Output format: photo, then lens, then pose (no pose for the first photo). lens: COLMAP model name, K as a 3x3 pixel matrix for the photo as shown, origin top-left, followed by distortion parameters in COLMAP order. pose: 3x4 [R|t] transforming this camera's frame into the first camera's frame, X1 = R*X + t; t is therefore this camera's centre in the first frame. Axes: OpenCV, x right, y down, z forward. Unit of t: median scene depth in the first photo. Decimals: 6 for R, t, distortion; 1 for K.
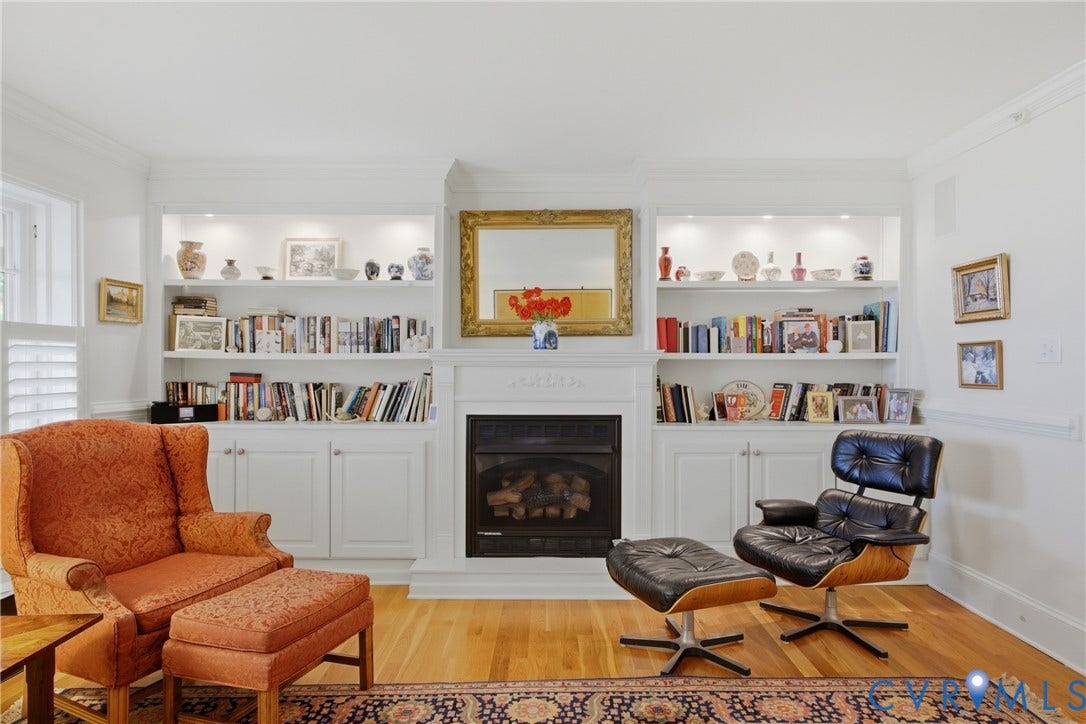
lens RADIAL K [[612.8, 0, 546.3], [0, 612.8, 370.9], [0, 0, 1]] dist [-0.002479, -0.001079]
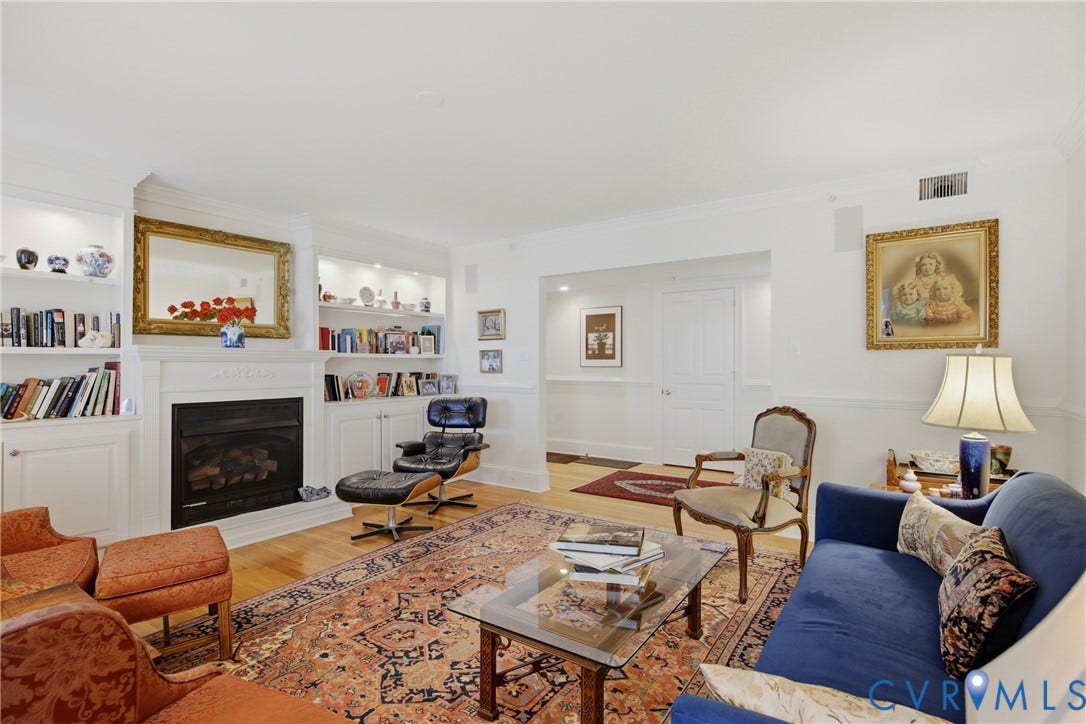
lens RADIAL K [[559.3, 0, 556.9], [0, 559.3, 367.3], [0, 0, 1]] dist [0.001529, 0.000920]
pose [[0.542987, -0.005347, 0.839724, -0.598549], [0.007922, 0.999968, 0.001244, 0.007932], [-0.839703, 0.005977, 0.543012, -0.155145]]
